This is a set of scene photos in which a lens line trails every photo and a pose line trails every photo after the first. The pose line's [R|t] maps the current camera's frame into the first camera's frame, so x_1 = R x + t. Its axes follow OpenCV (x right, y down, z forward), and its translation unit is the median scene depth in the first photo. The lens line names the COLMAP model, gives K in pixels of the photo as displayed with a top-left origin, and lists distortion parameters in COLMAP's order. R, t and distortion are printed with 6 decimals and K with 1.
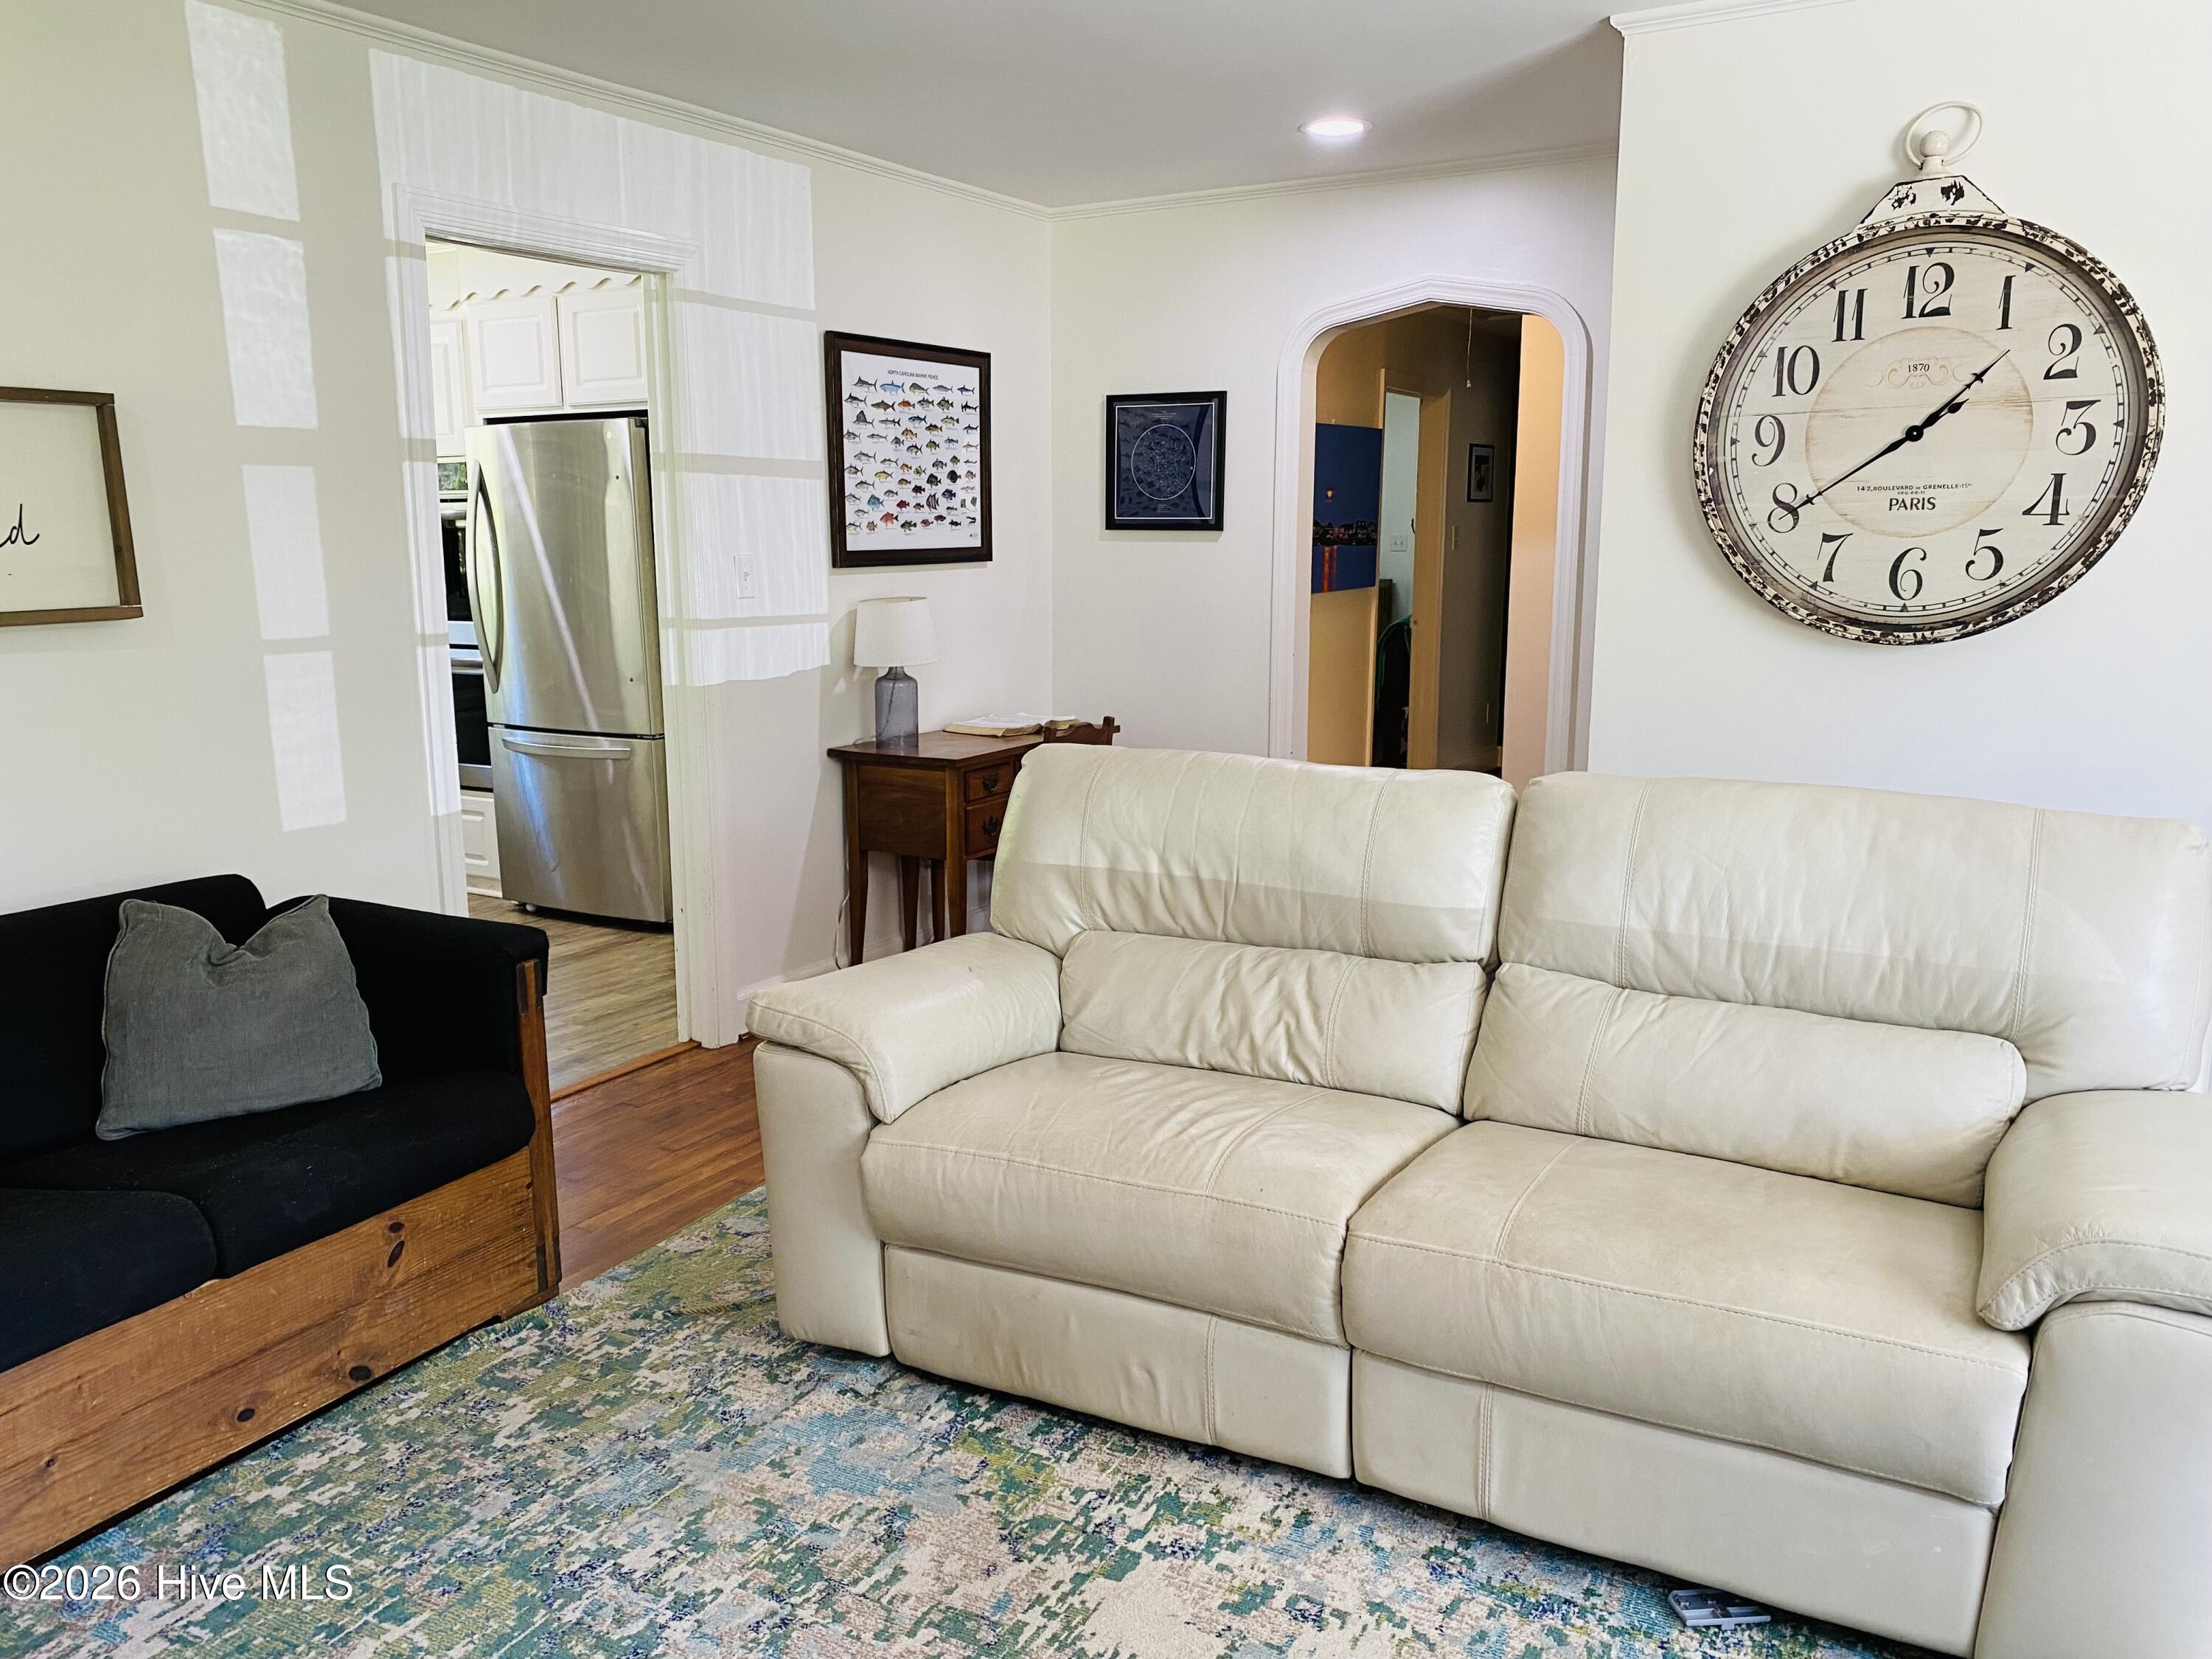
lens RADIAL K [[1684.5, 0, 1087.2], [0, 1684.5, 861.2], [0, 0, 1]] dist [0.011230, -0.012548]
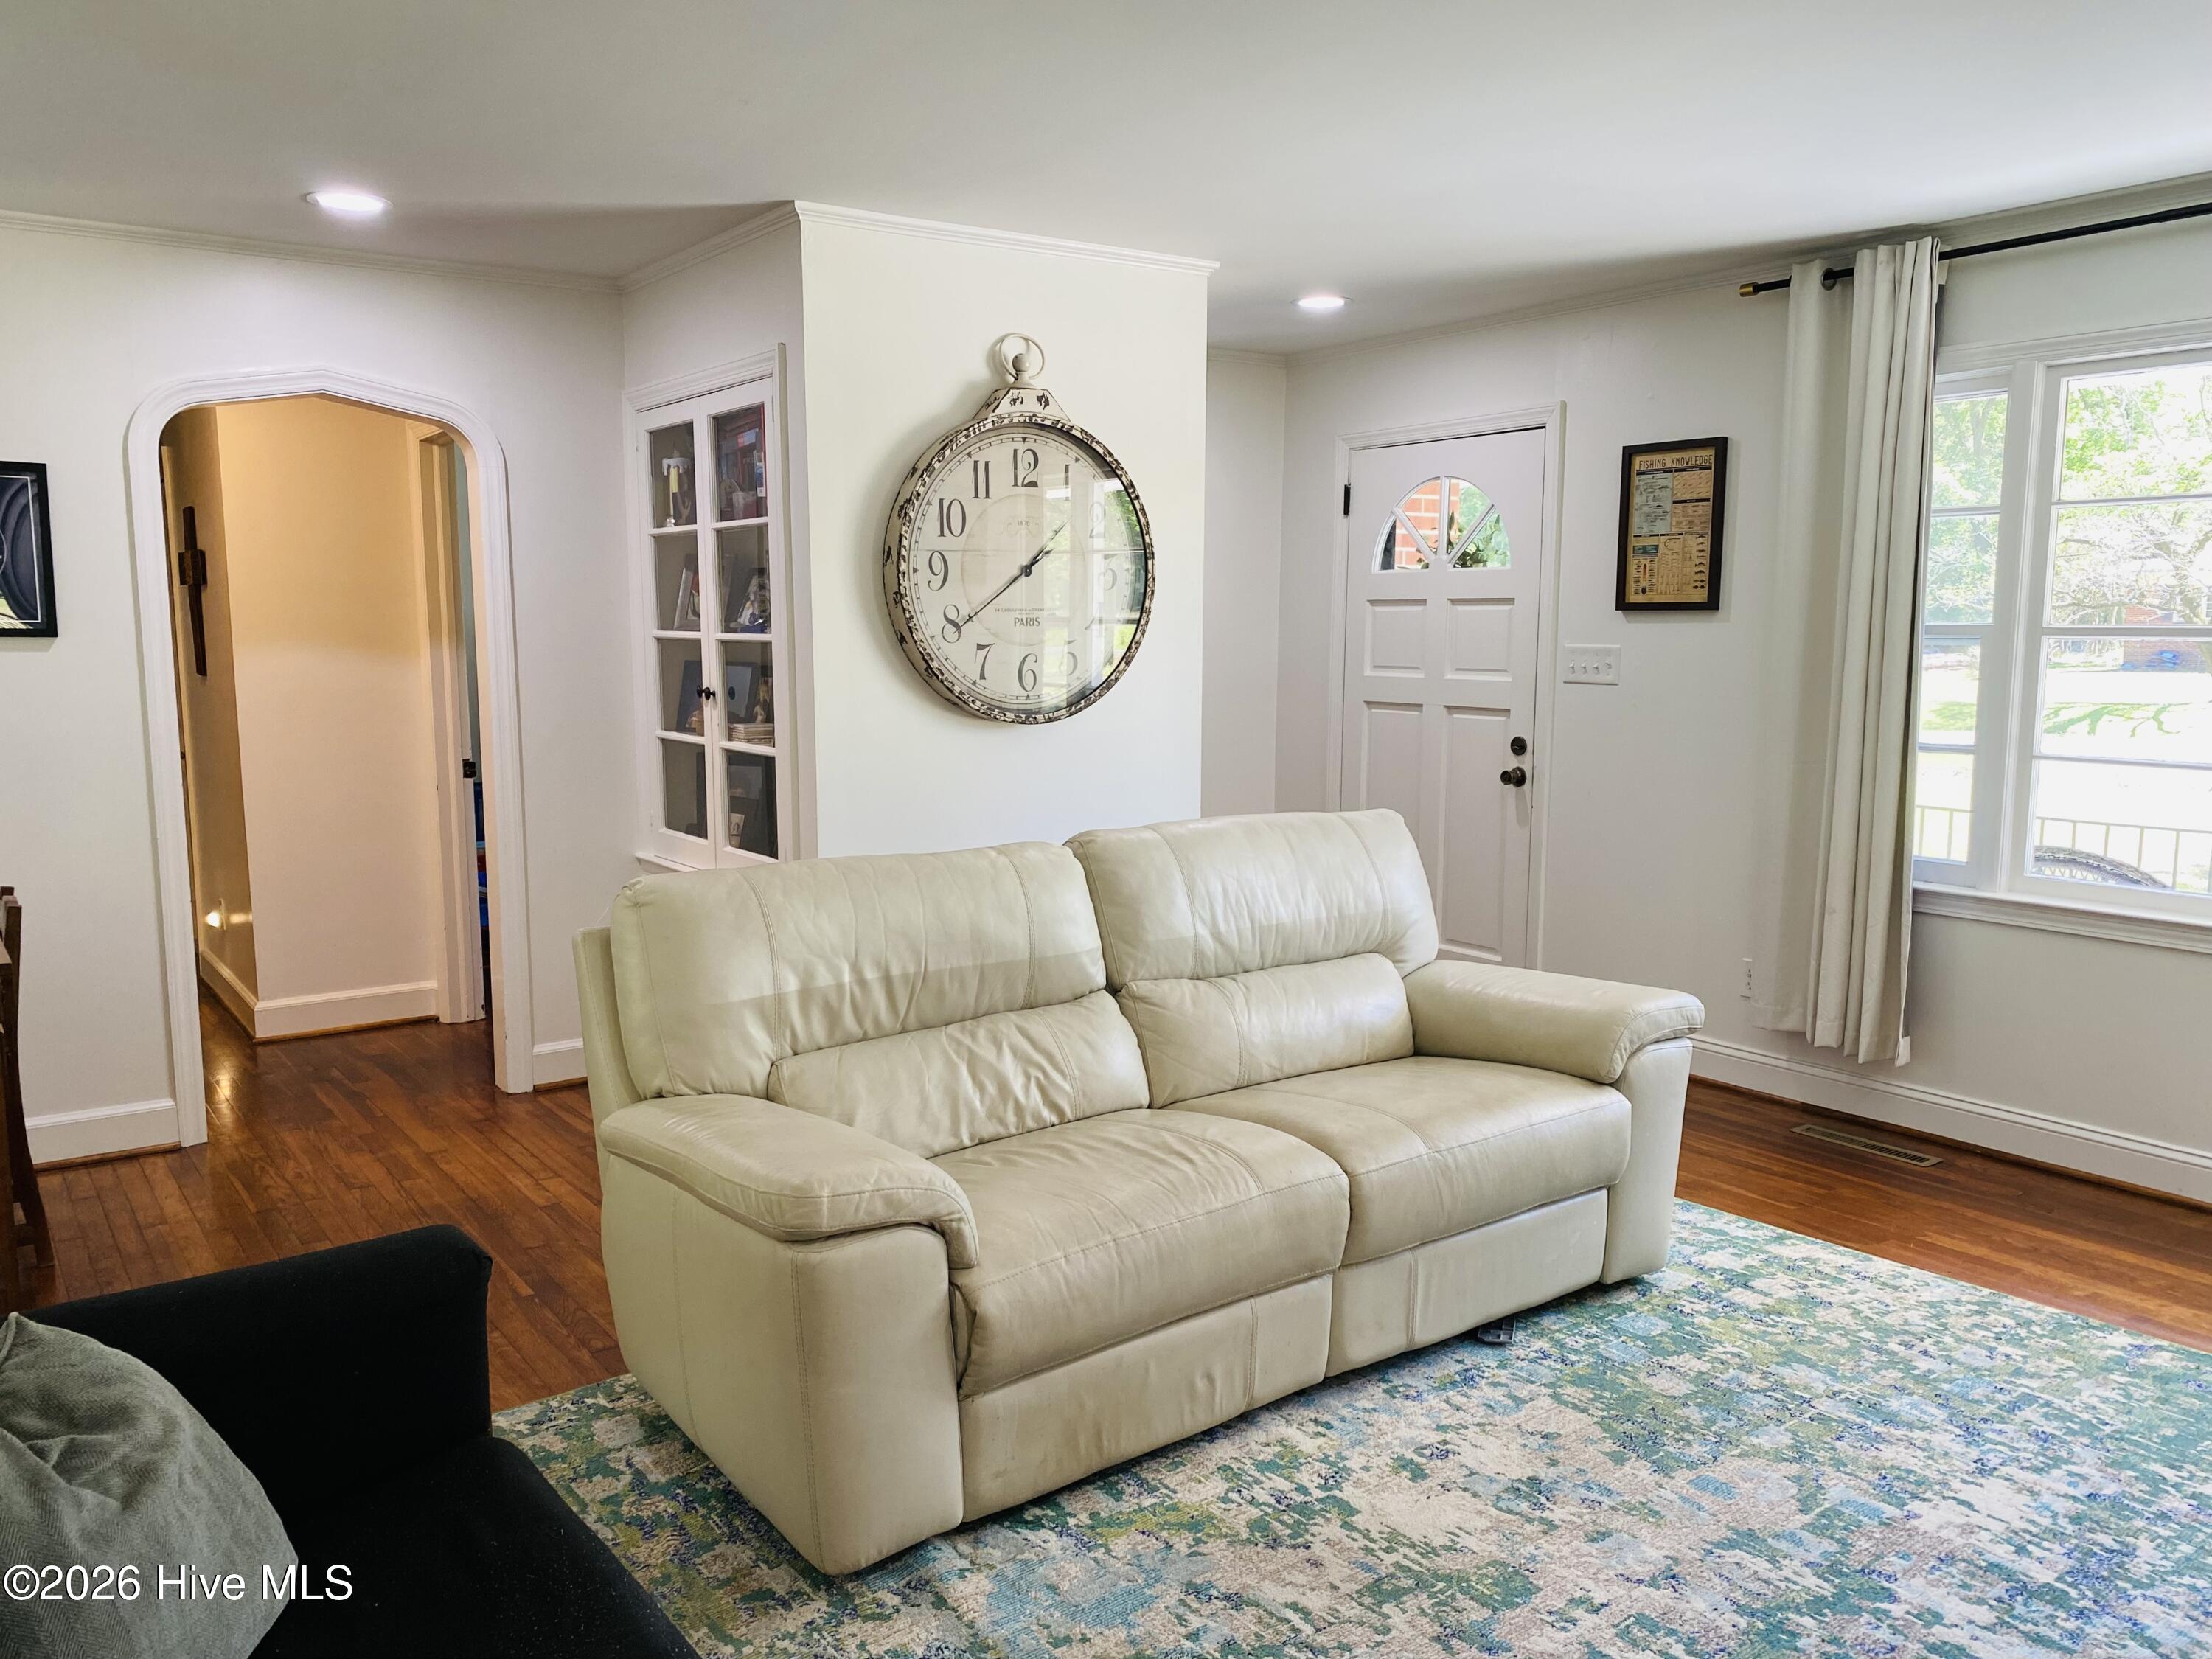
lens RADIAL K [[1615.7, 0, 1155.0], [0, 1615.7, 855.2], [0, 0, 1]] dist [-0.005195, -0.005343]
pose [[0.421247, -0.123617, 0.898482, -0.773994], [0.185234, 0.981512, 0.048194, -0.083313], [-0.887828, 0.146128, 0.436357, 0.435596]]
